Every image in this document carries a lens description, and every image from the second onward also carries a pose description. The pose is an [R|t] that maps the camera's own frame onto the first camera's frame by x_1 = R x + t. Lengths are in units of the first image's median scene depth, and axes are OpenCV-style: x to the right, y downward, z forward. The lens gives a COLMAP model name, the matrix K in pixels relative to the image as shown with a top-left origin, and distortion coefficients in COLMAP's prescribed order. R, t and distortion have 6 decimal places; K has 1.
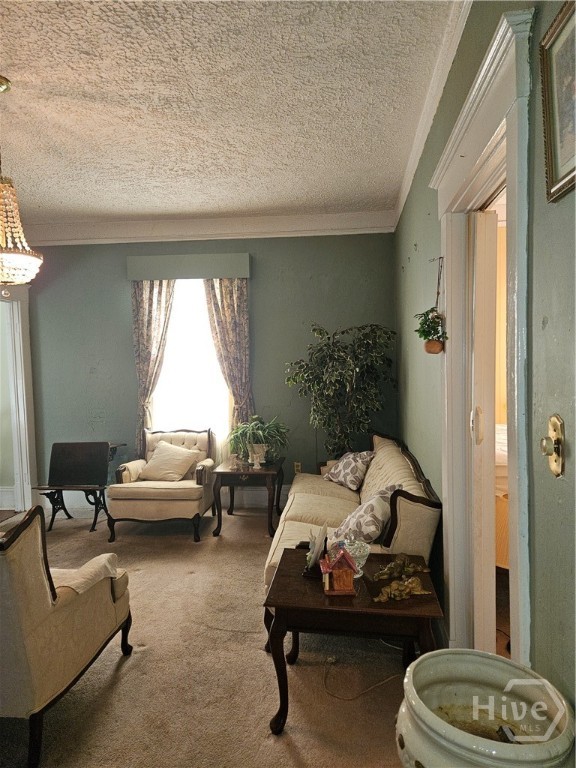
lens RADIAL K [[515.5, 0, 295.4], [0, 515.5, 383.5], [0, 0, 1]] dist [0.077136, 0.000914]
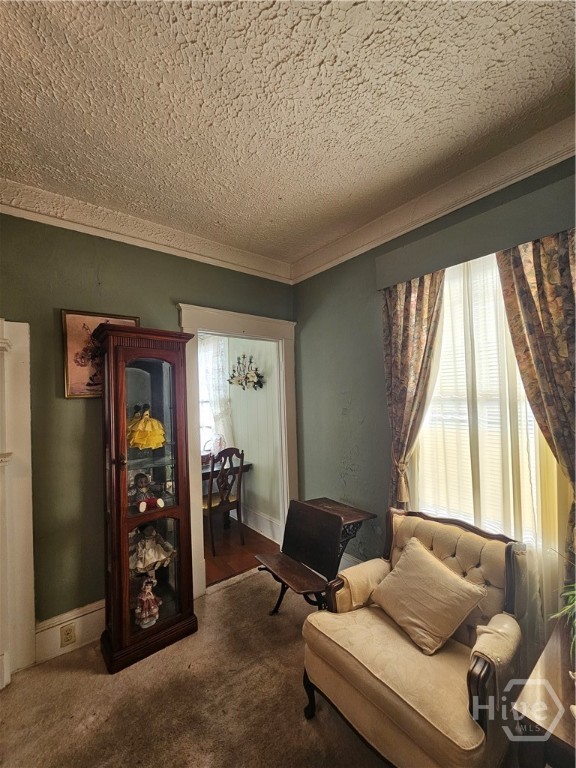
lens RADIAL K [[316.2, 0, 295.3], [0, 316.2, 388.7], [0, 0, 1]] dist [-0.004817, 0.001905]
pose [[0.707657, -0.012609, -0.706443, -0.093896], [-0.027557, 0.998587, -0.045428, -0.038318], [0.706018, 0.051615, 0.706310, 0.616869]]
